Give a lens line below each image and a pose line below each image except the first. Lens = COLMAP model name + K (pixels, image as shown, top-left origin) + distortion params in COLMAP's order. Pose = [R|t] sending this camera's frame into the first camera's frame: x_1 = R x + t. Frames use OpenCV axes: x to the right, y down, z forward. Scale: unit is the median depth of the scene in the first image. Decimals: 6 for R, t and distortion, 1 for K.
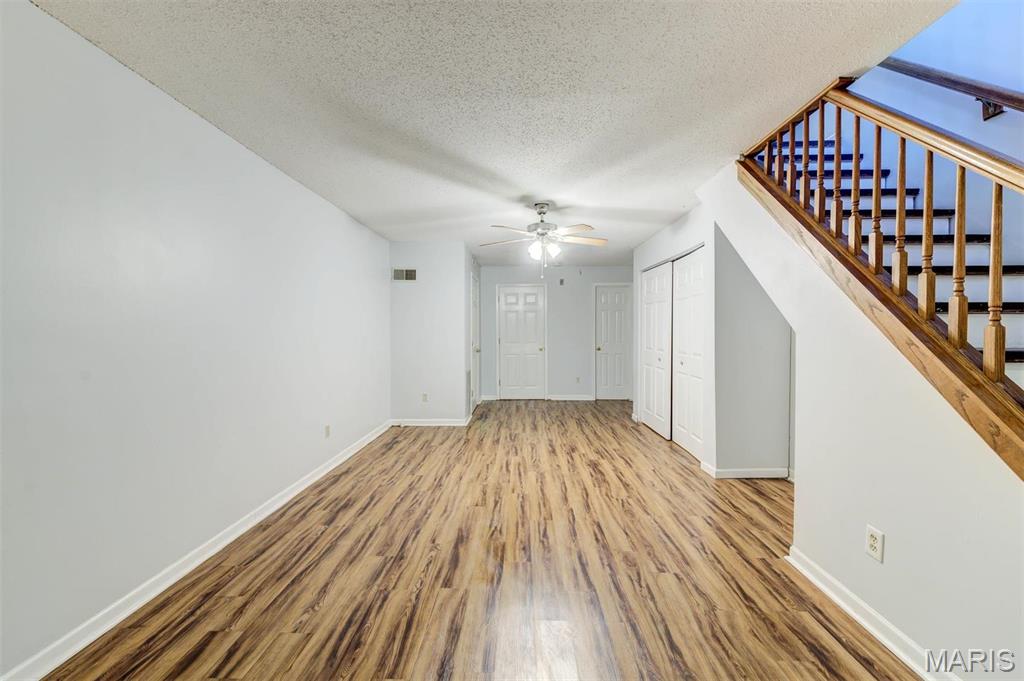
lens RADIAL K [[401.0, 0, 514.5], [0, 401.0, 334.3], [0, 0, 1]] dist [0.010470, -0.002221]
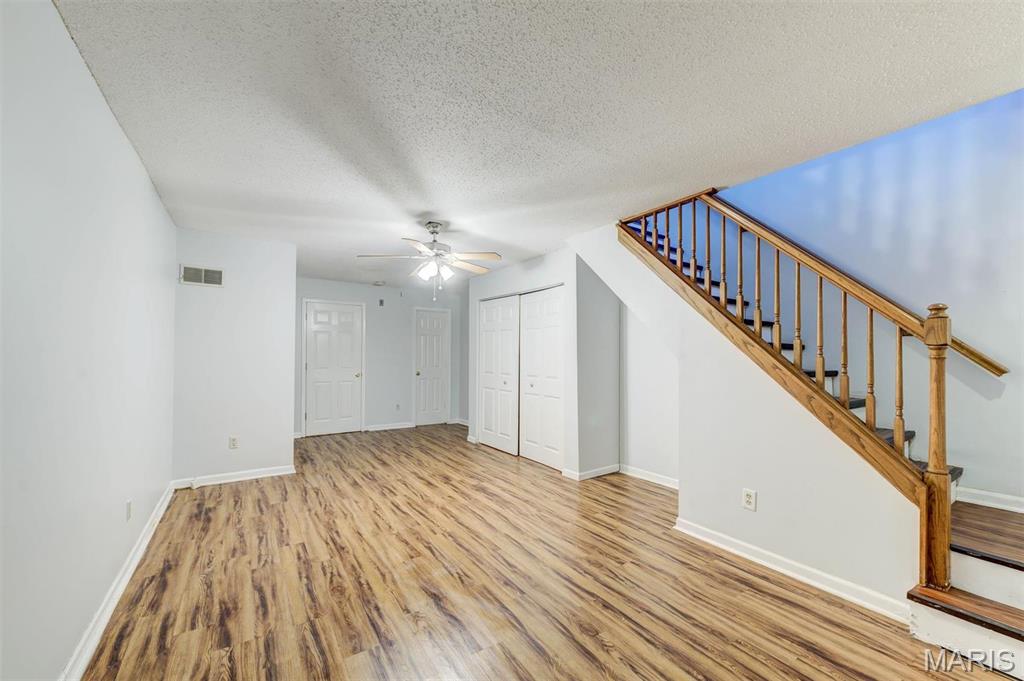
lens RADIAL K [[401.0, 0, 516.9], [0, 401.0, 346.4], [0, 0, 1]] dist [0.010470, -0.002221]
pose [[0.818563, 0.022733, 0.573967, -0.347521], [-0.005457, 0.999479, -0.031804, -0.002274], [-0.574391, 0.022901, 0.818261, 0.124222]]
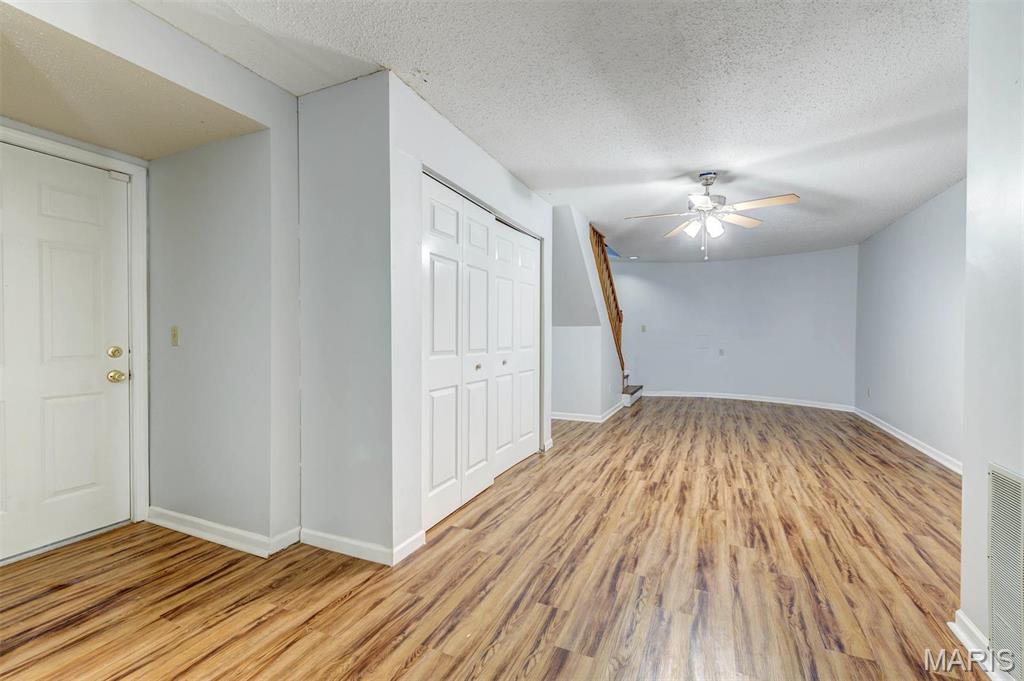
lens RADIAL K [[401.0, 0, 522.8], [0, 401.0, 339.1], [0, 0, 1]] dist [0.010470, -0.002221]
pose [[-0.909997, -0.008029, 0.414537, 0.075983], [0.001155, 0.999760, 0.021899, 0.005567], [-0.414614, 0.020407, -0.909769, 2.170034]]
